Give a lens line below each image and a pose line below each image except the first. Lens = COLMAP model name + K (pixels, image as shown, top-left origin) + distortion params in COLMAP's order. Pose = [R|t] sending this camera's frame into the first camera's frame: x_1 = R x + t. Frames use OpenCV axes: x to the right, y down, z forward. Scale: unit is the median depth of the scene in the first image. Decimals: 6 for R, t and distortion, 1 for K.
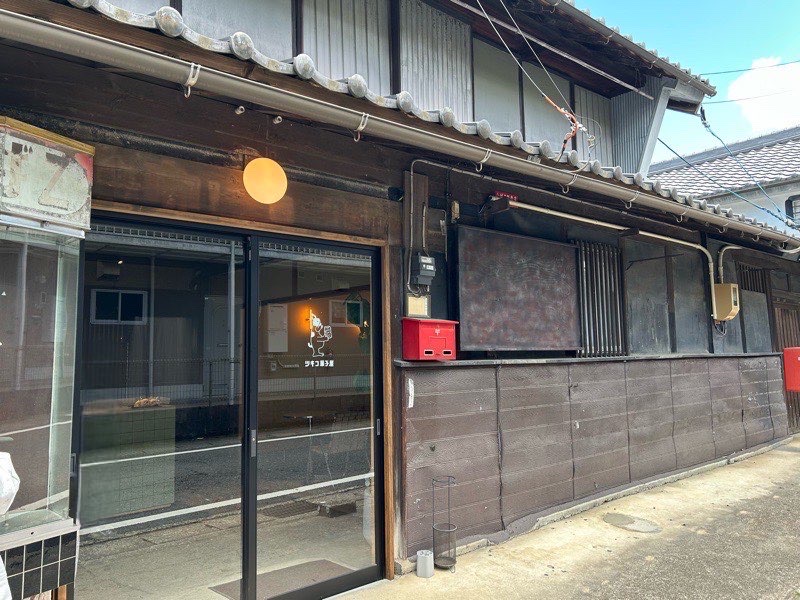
lens RADIAL K [[599.2, 0, 400.0], [0, 599.2, 300.0], [0, 0, 1]] dist [-0.002588, -0.002257]
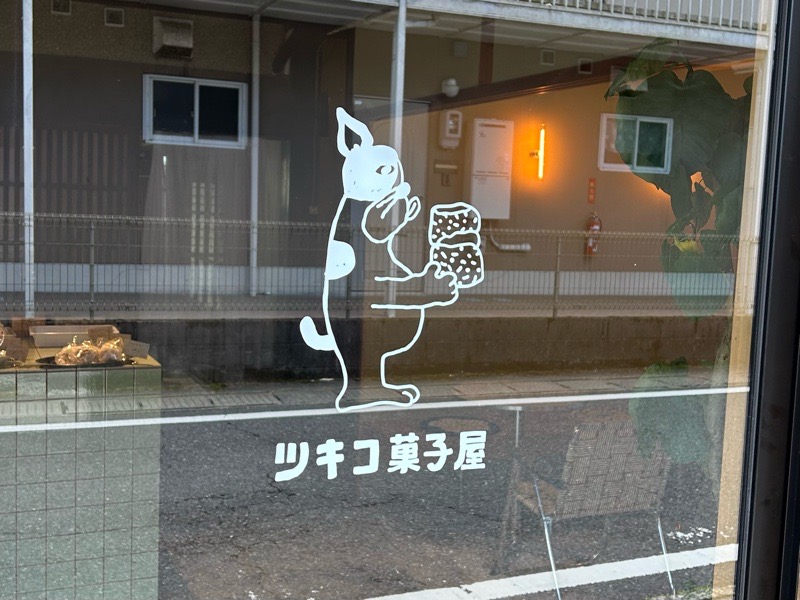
lens RADIAL K [[1127.4, 0, 400.0], [0, 1127.4, 300.0], [0, 0, 1]] dist [0.028121, 0.025018]
pose [[0.955883, 0.086583, -0.280698, -0.054974], [-0.040659, 0.985374, 0.165486, 0.021565], [0.290920, -0.146772, 0.945422, 0.727818]]
